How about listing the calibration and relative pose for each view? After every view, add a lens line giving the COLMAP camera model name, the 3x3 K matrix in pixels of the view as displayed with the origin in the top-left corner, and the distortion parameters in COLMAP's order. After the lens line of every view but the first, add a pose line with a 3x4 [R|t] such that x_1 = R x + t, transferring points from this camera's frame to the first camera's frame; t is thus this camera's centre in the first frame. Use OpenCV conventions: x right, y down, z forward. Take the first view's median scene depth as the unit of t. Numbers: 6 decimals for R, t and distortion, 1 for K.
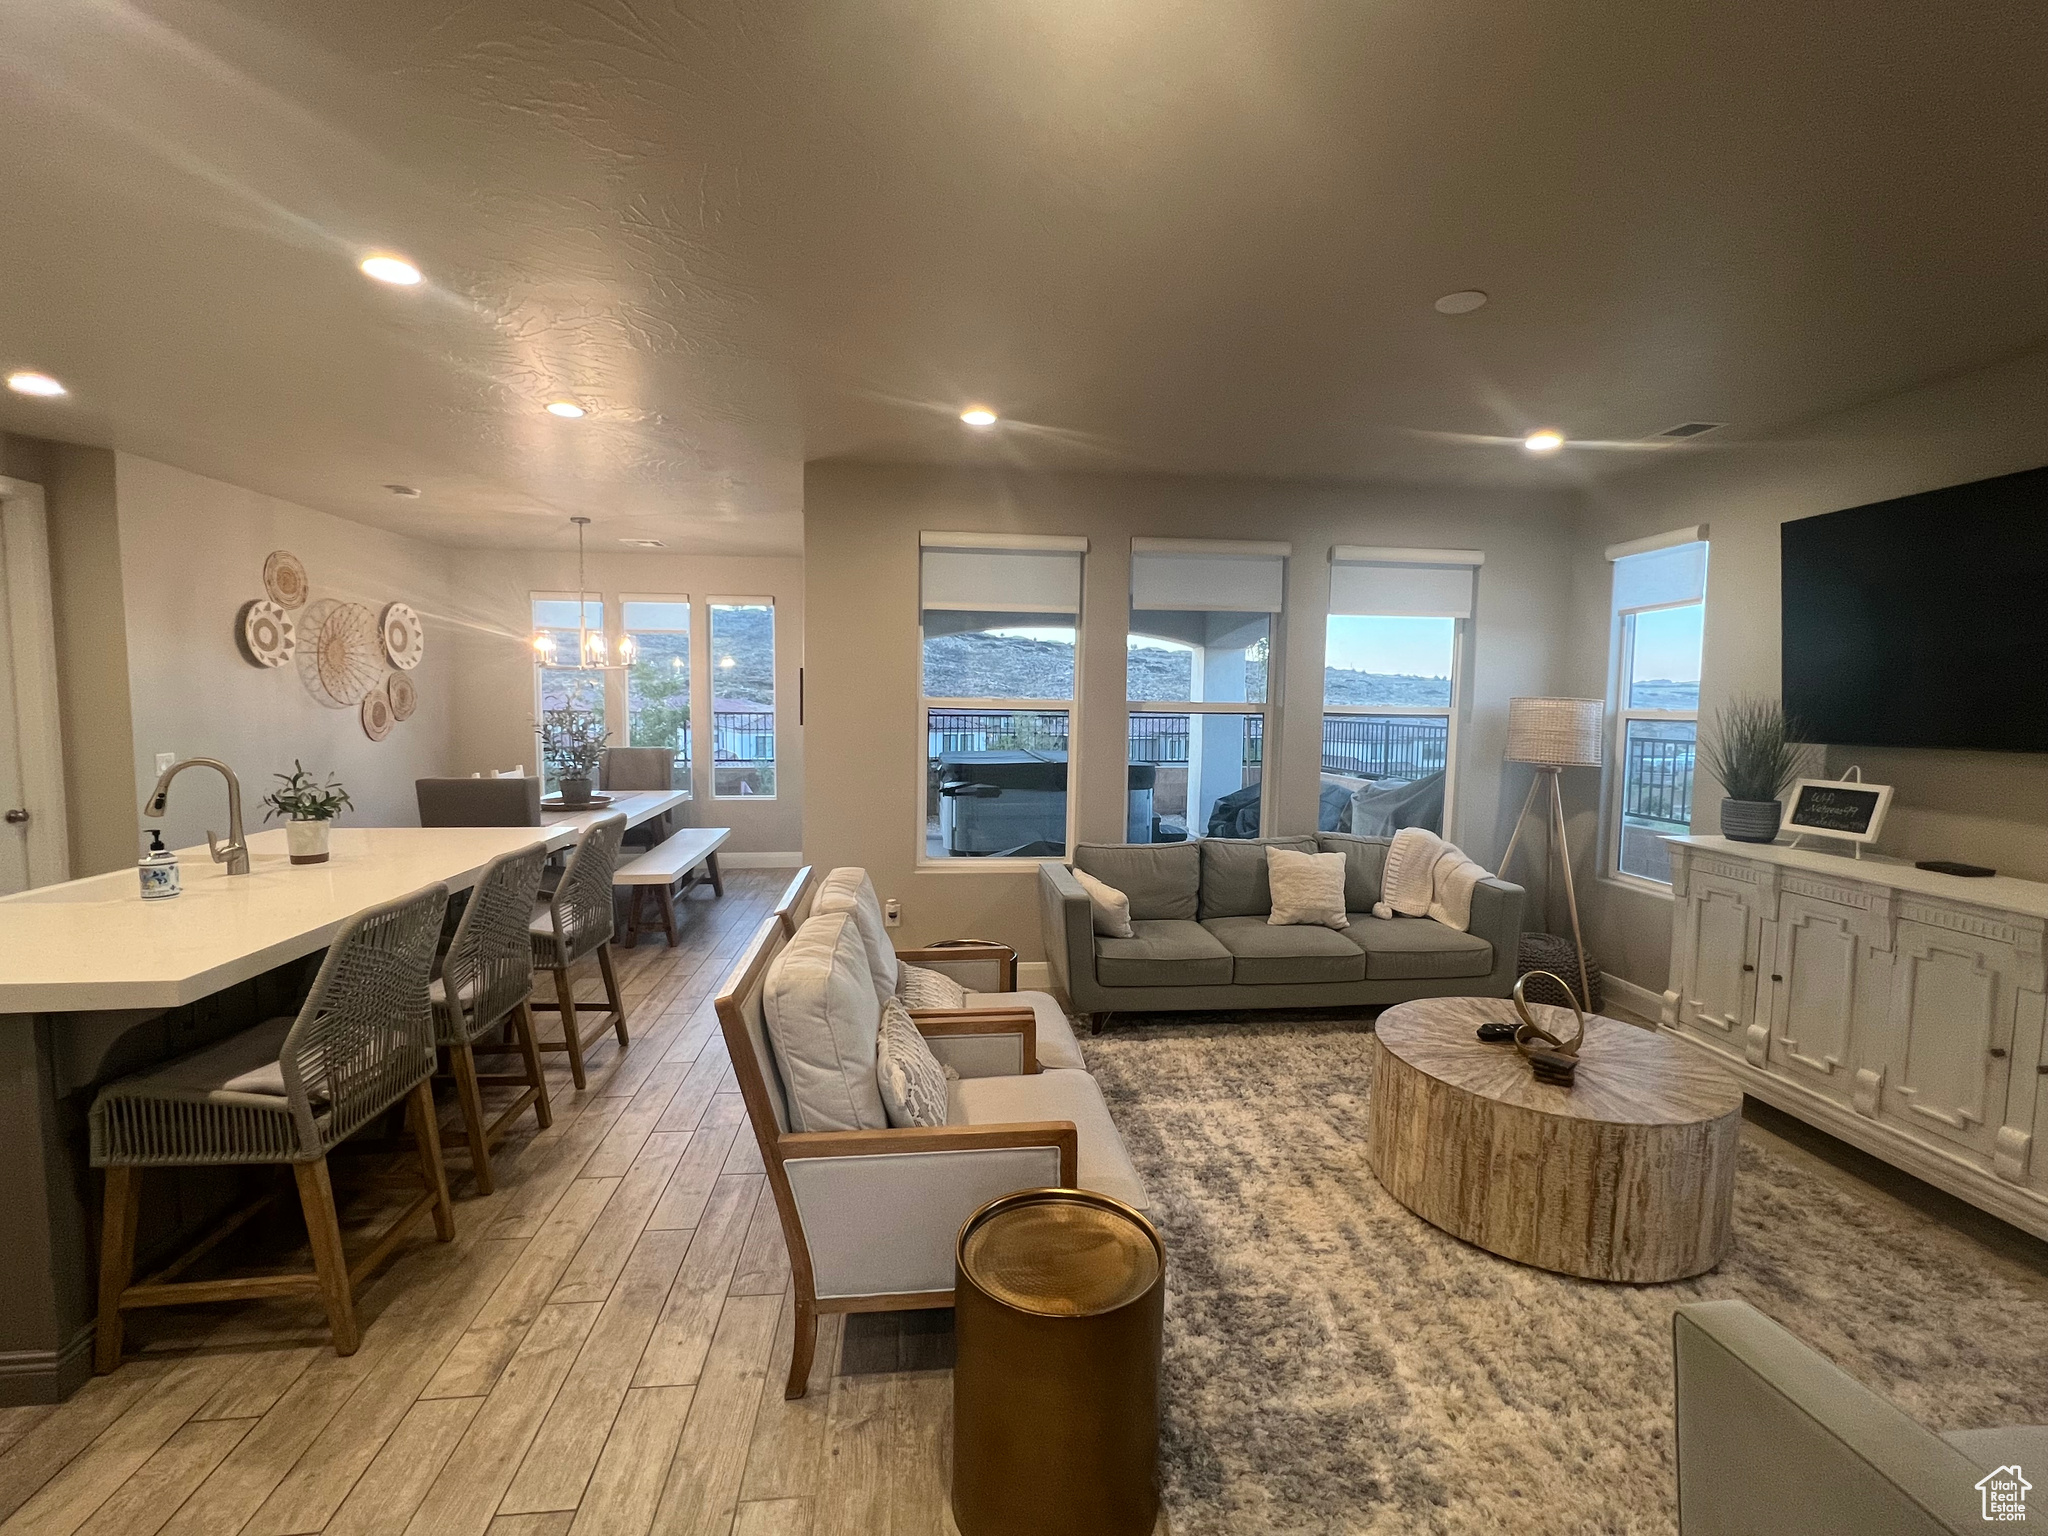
lens RADIAL K [[894.3, 0, 1024.0], [0, 894.3, 768.0], [0, 0, 1]] dist [-0.002836, 0.001439]
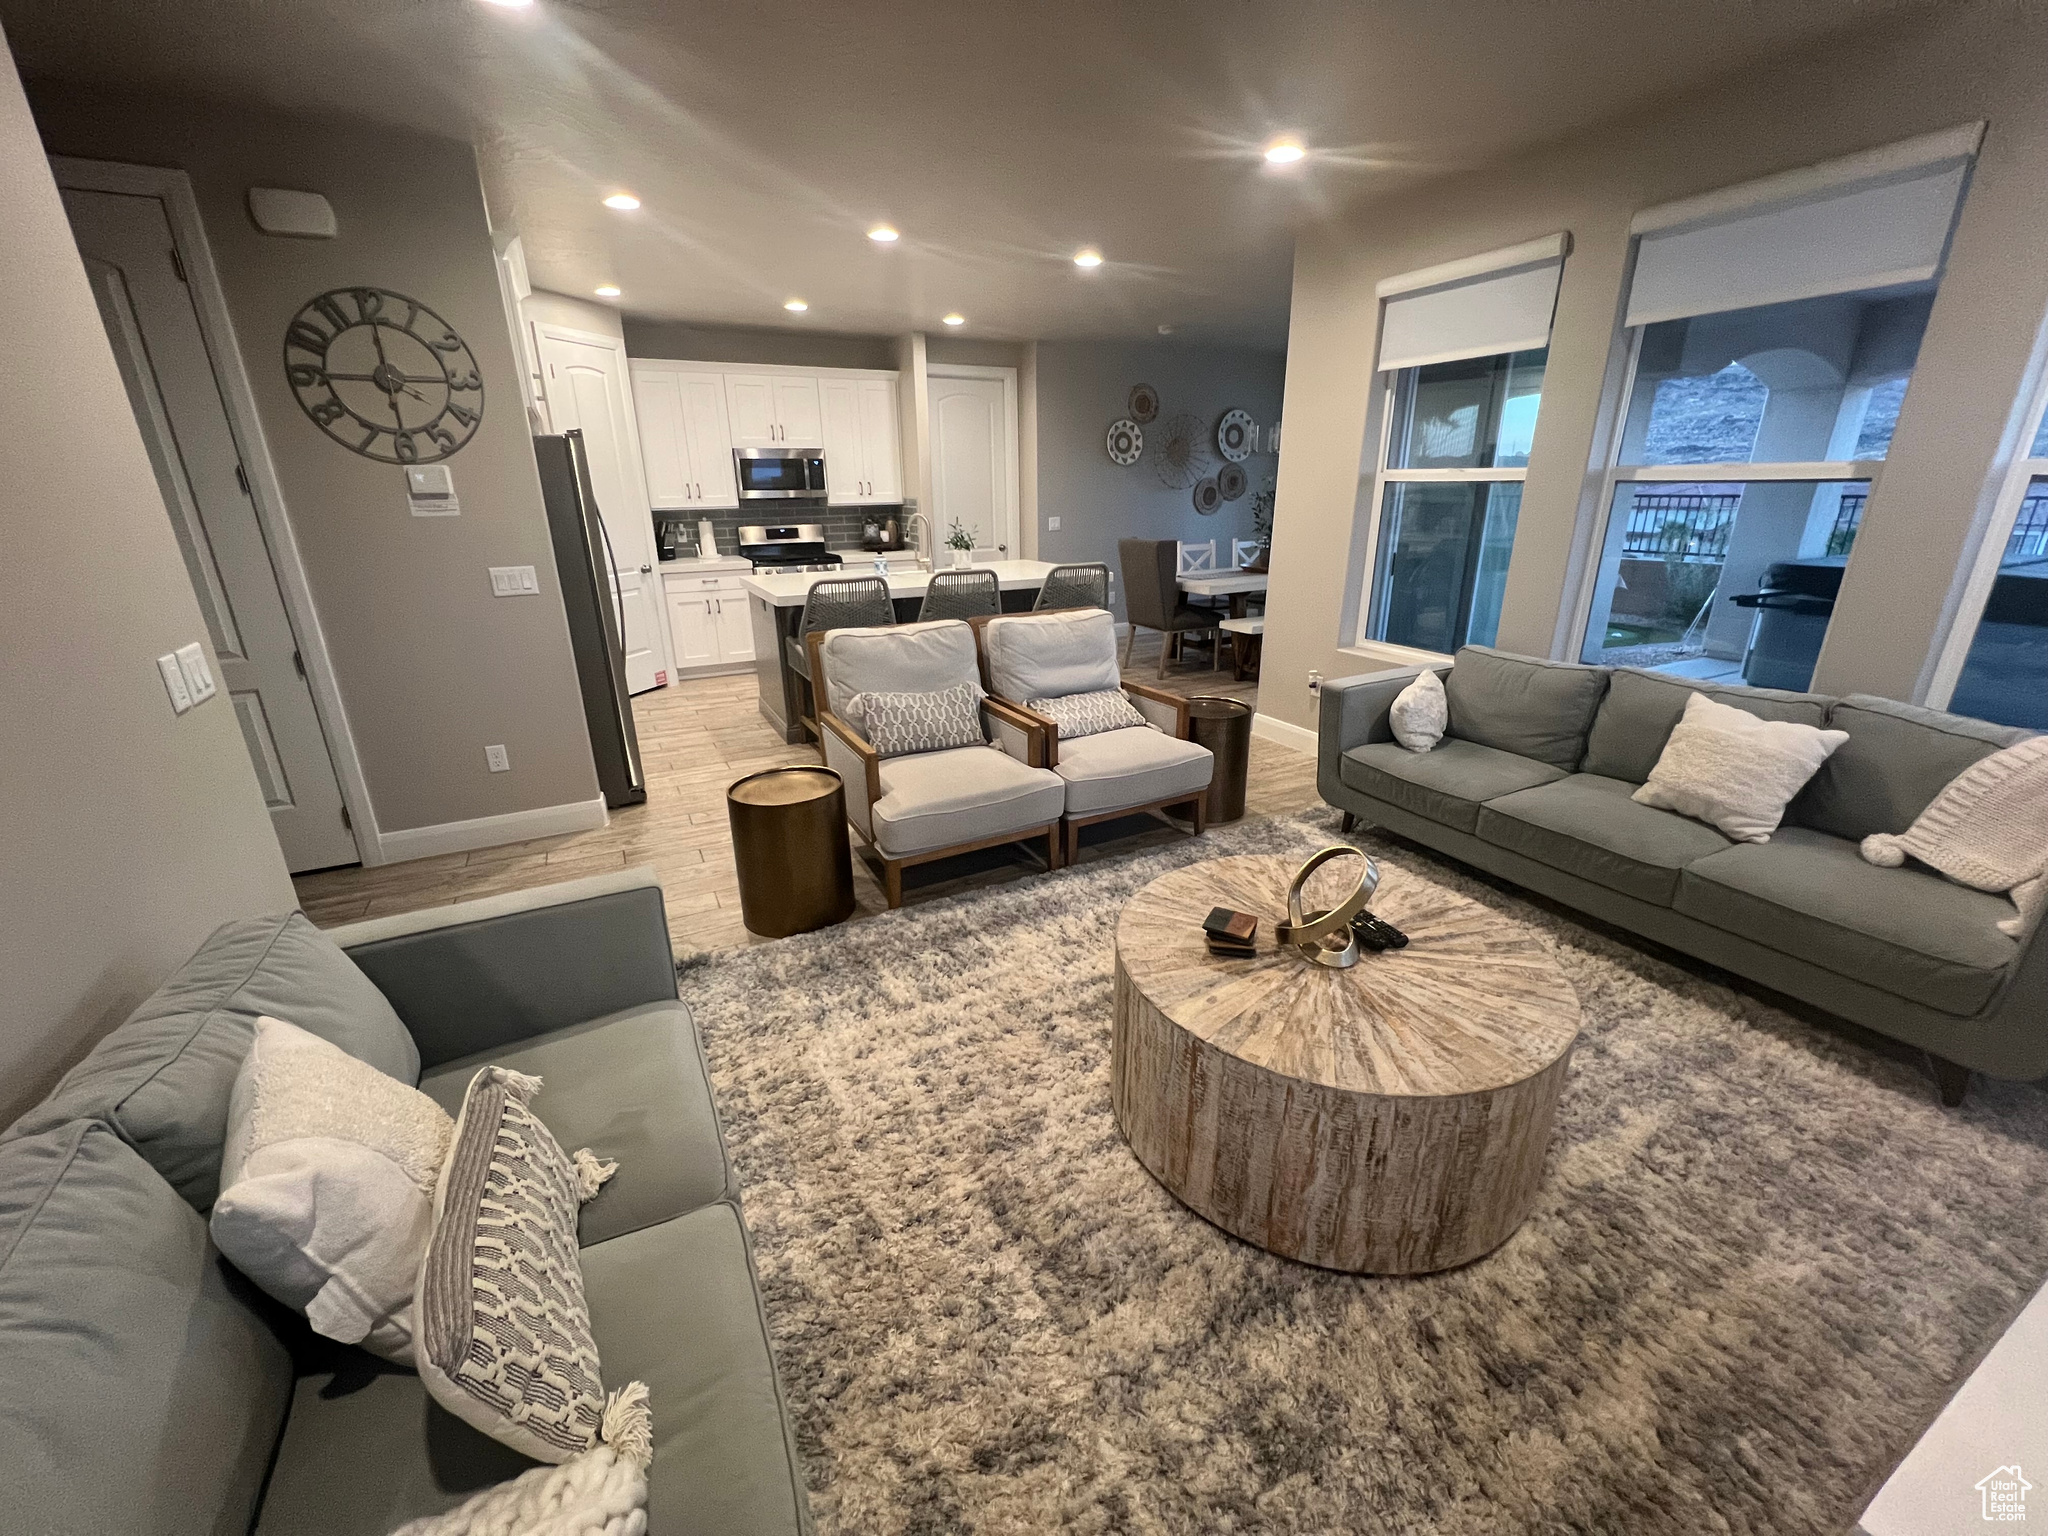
lens RADIAL K [[814.6, 0, 1027.2], [0, 814.6, 763.2], [0, 0, 1]] dist [-0.000170, -0.000008]
pose [[0.357703, 0.284993, -0.889285, 1.119737], [-0.056890, 0.957175, 0.283867, -0.007430], [0.932101, -0.050949, 0.358597, 0.570220]]
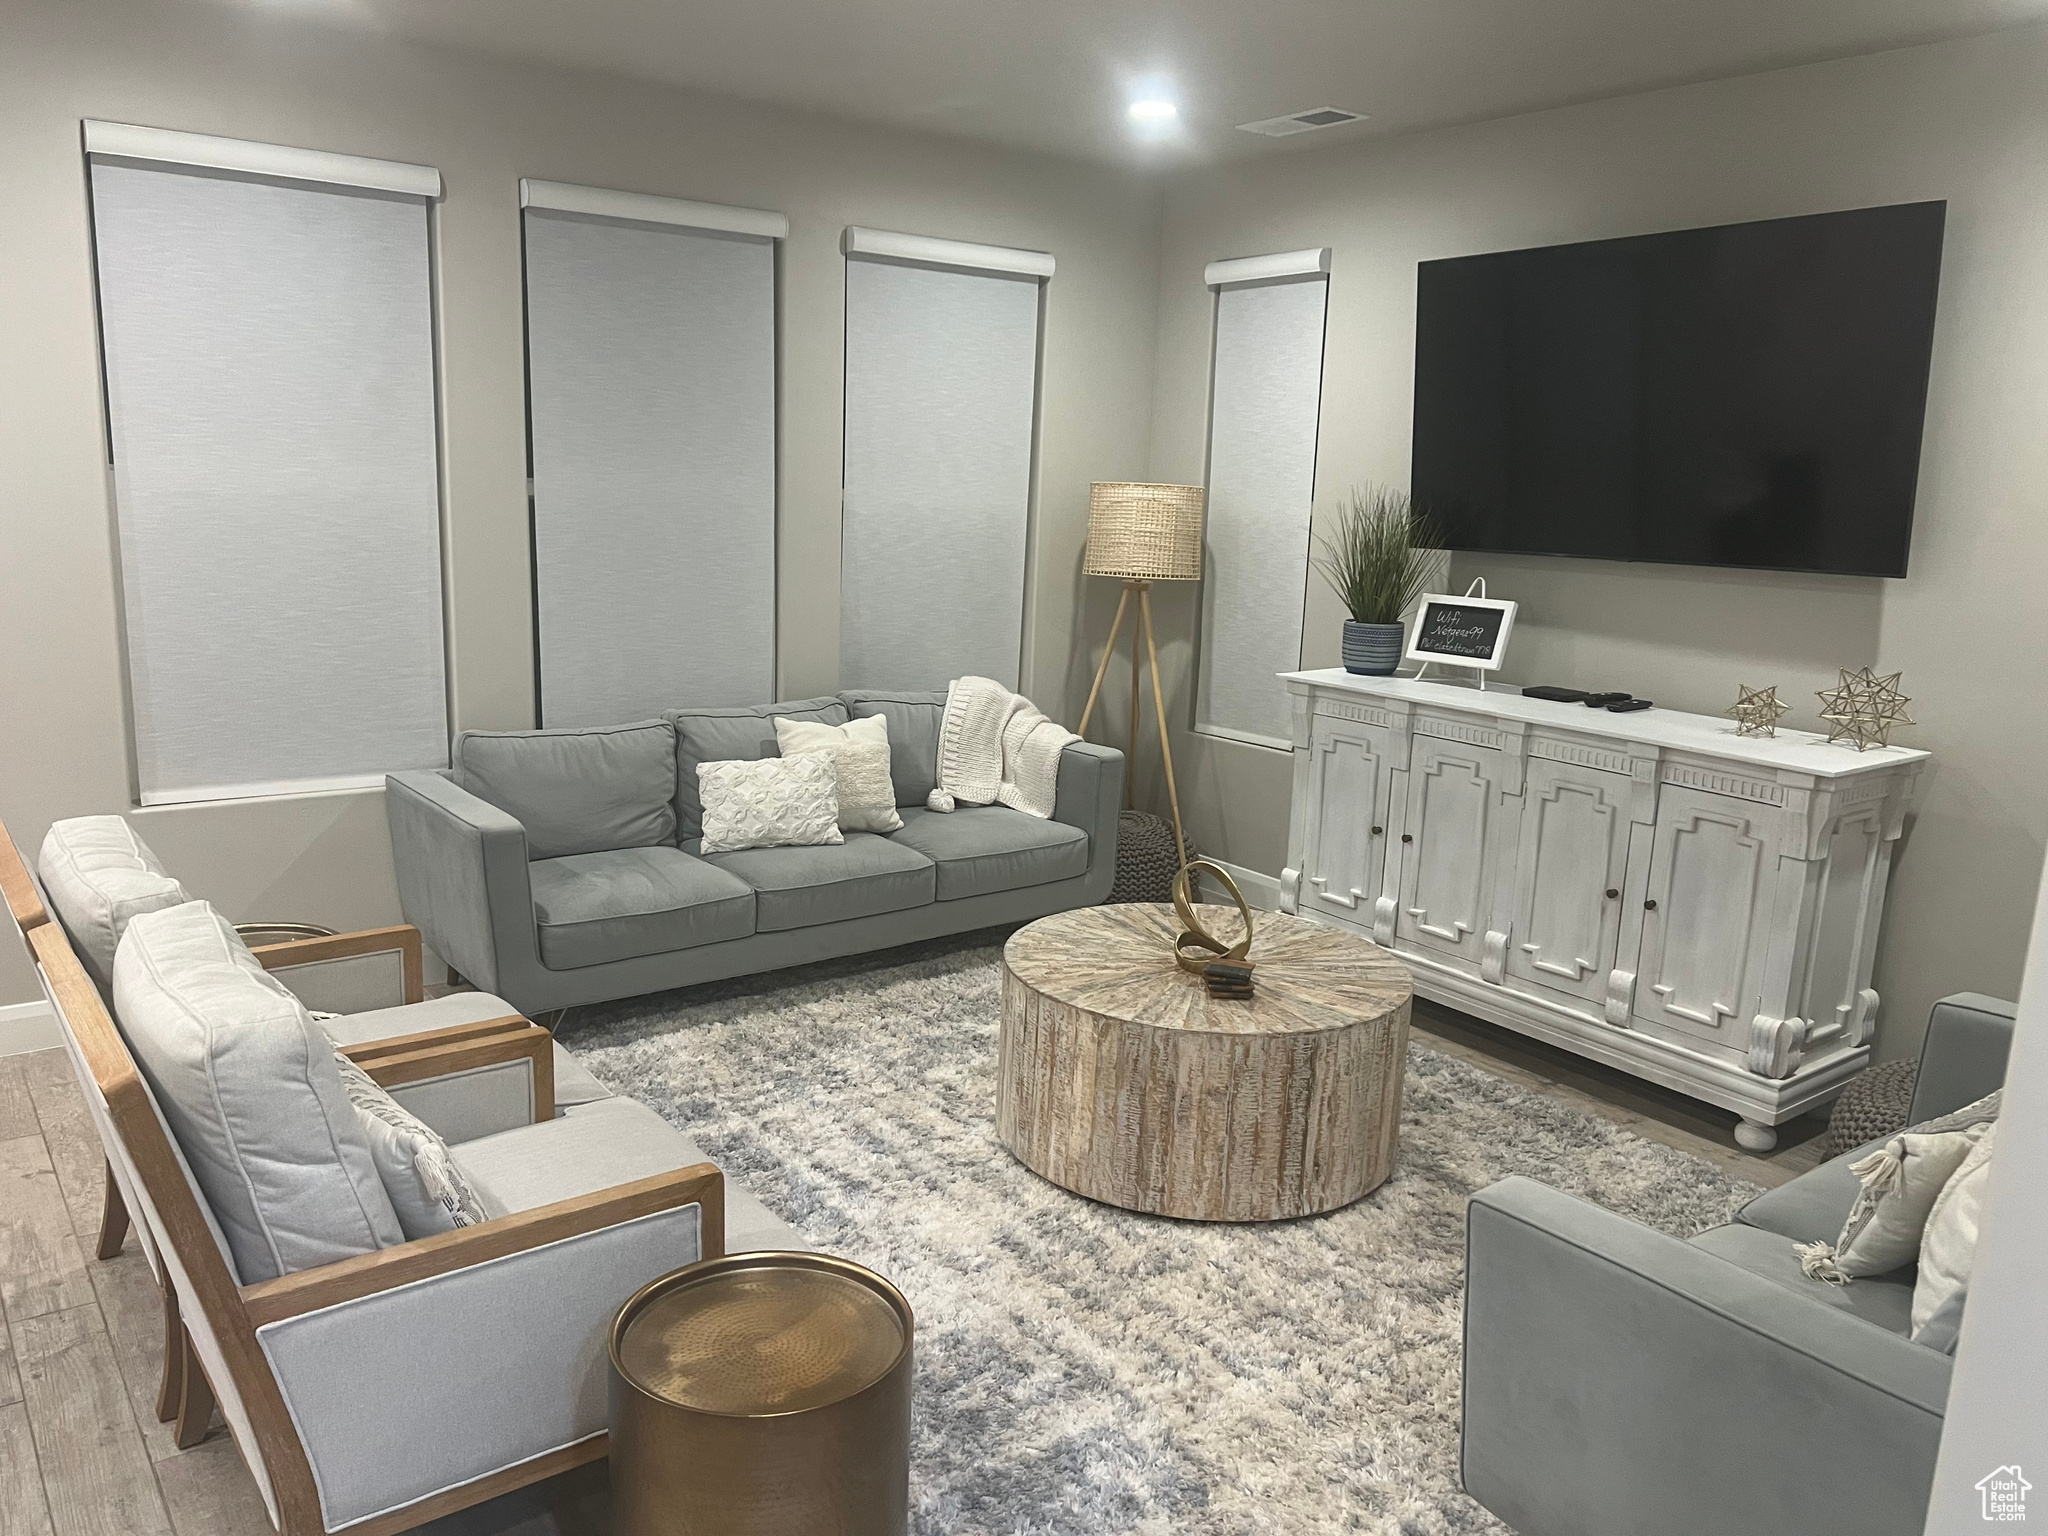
lens RADIAL K [[1546.5, 0, 1016.8], [0, 1546.5, 793.2], [0, 0, 1]] dist [0.109581, -0.191829]
pose [[0.860592, -0.089071, 0.501447, -0.242261], [0.015861, 0.988798, 0.148417, -0.034381], [-0.509049, -0.119774, 0.852364, -0.056369]]
